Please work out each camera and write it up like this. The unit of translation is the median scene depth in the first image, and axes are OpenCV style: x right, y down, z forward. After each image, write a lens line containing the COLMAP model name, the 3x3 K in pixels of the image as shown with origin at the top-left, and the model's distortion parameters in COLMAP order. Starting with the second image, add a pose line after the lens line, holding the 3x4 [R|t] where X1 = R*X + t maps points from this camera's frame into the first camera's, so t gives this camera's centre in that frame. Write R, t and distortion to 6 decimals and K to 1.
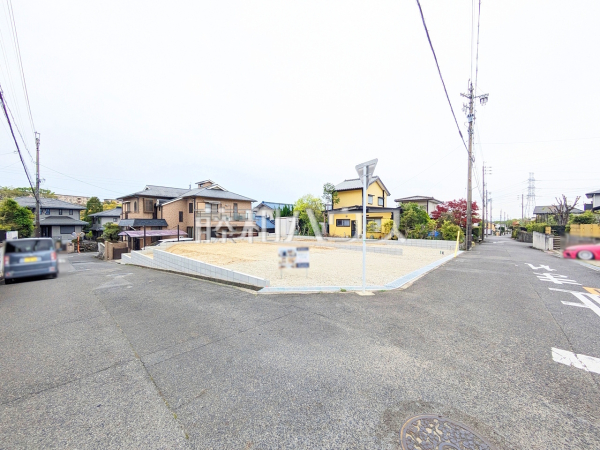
lens RADIAL K [[238.5, 0, 300.1], [0, 238.5, 225.9], [0, 0, 1]] dist [0.001974, -0.000135]
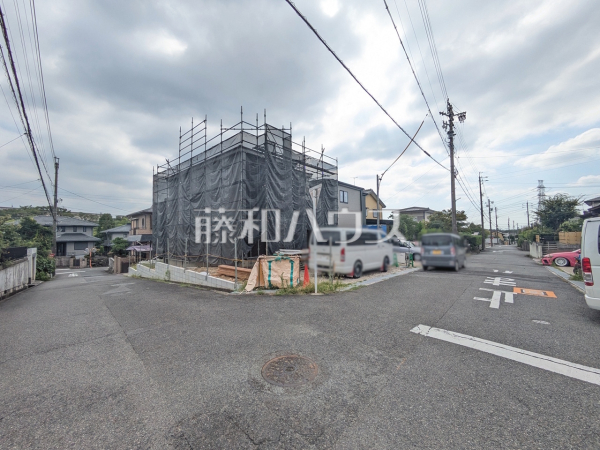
lens RADIAL K [[238.5, 0, 300.2], [0, 238.5, 228.3], [0, 0, 1]] dist [0.001974, -0.000135]
pose [[0.999373, -0.018469, -0.030223, 0.047026], [0.017172, 0.998944, -0.042622, 0.000490], [0.030978, 0.042076, 0.998634, -0.046047]]
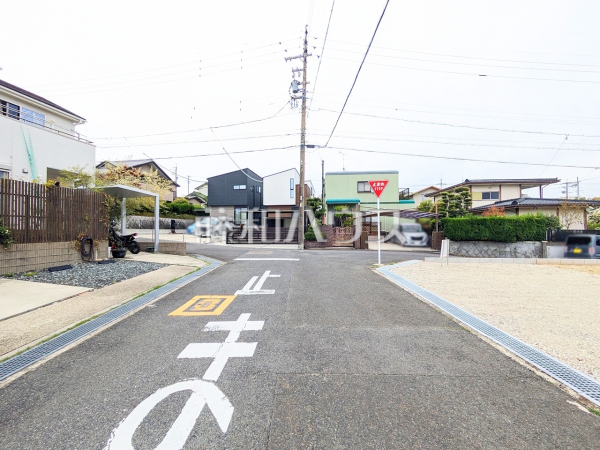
lens RADIAL K [[238.5, 0, 300.3], [0, 238.5, 225.3], [0, 0, 1]] dist [0.001974, -0.000135]
pose [[-0.763677, -0.013875, -0.645449, 0.336536], [-0.007962, 0.999895, -0.012074, 0.010002], [0.645549, -0.004081, -0.763708, 0.374887]]
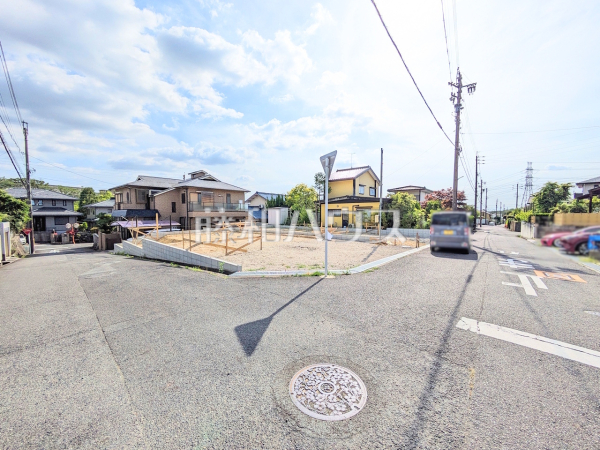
lens RADIAL K [[238.5, 0, 300.3], [0, 238.5, 227.7], [0, 0, 1]] dist [0.001974, -0.000135]
pose [[0.999969, -0.003514, 0.007105, 0.029409], [0.003175, 0.998885, 0.047100, 0.001923], [-0.007263, -0.047076, 0.998865, -0.014355]]
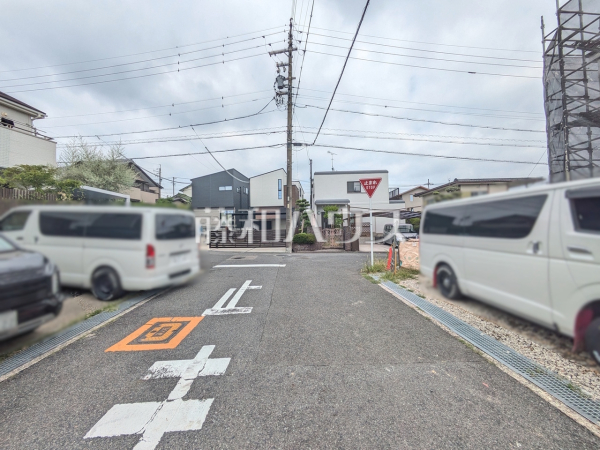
lens RADIAL K [[238.5, 0, 299.3], [0, 238.5, 224.1], [0, 0, 1]] dist [0.001974, -0.000135]
pose [[-0.738814, -0.010748, -0.673824, 0.313954], [0.006363, 0.999717, -0.022923, 0.007908], [0.673880, -0.021223, -0.738536, 0.356725]]
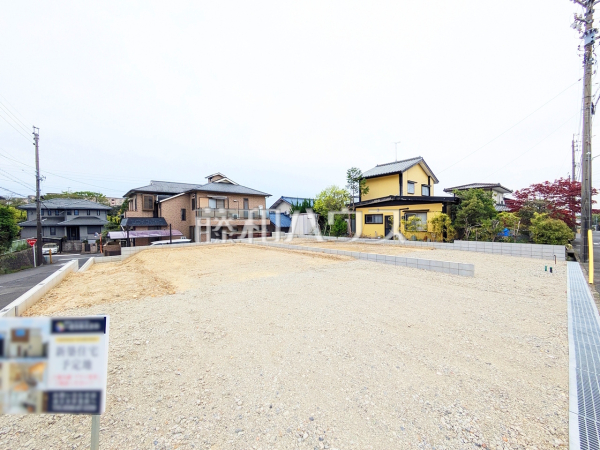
lens RADIAL K [[238.5, 0, 300.7], [0, 238.5, 225.7], [0, 0, 1]] dist [0.001974, -0.000135]
pose [[0.988753, -0.009228, -0.149270, 0.064462], [0.010228, 0.999930, 0.005930, 0.001470], [0.149205, -0.007390, 0.988779, 0.211490]]
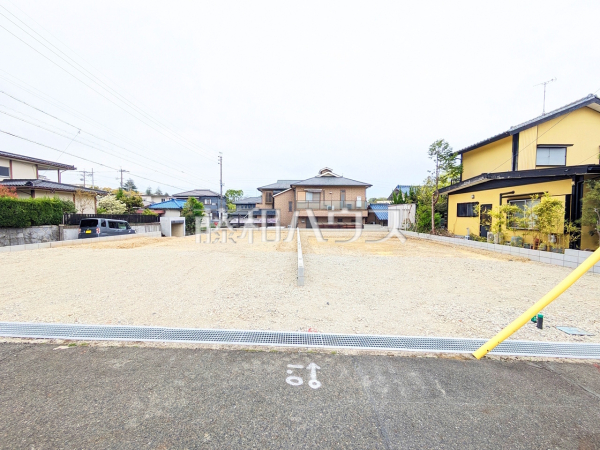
lens RADIAL K [[238.5, 0, 298.0], [0, 238.5, 224.8], [0, 0, 1]] dist [0.001974, -0.000135]
pose [[0.642297, 0.033204, -0.765736, 0.356663], [-0.015158, 0.999416, 0.030623, 0.009222], [0.766306, -0.008062, 0.642425, 0.384460]]
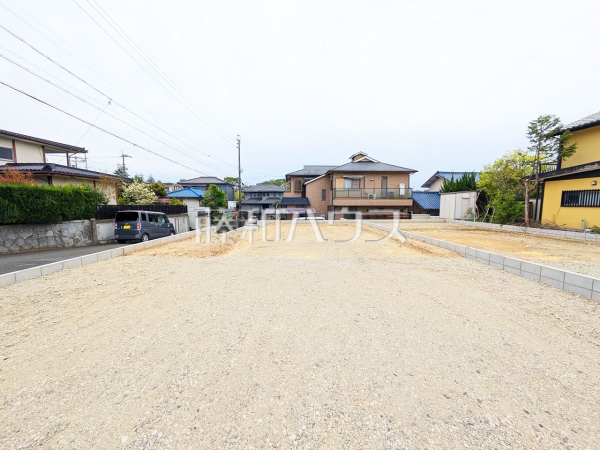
lens RADIAL K [[238.5, 0, 298.3], [0, 238.5, 224.8], [0, 0, 1]] dist [0.001974, -0.000135]
pose [[0.668519, 0.066538, -0.740712, 0.164917], [-0.010094, 0.996710, 0.080423, 0.005469], [0.743626, -0.046288, 0.666991, 0.303107]]
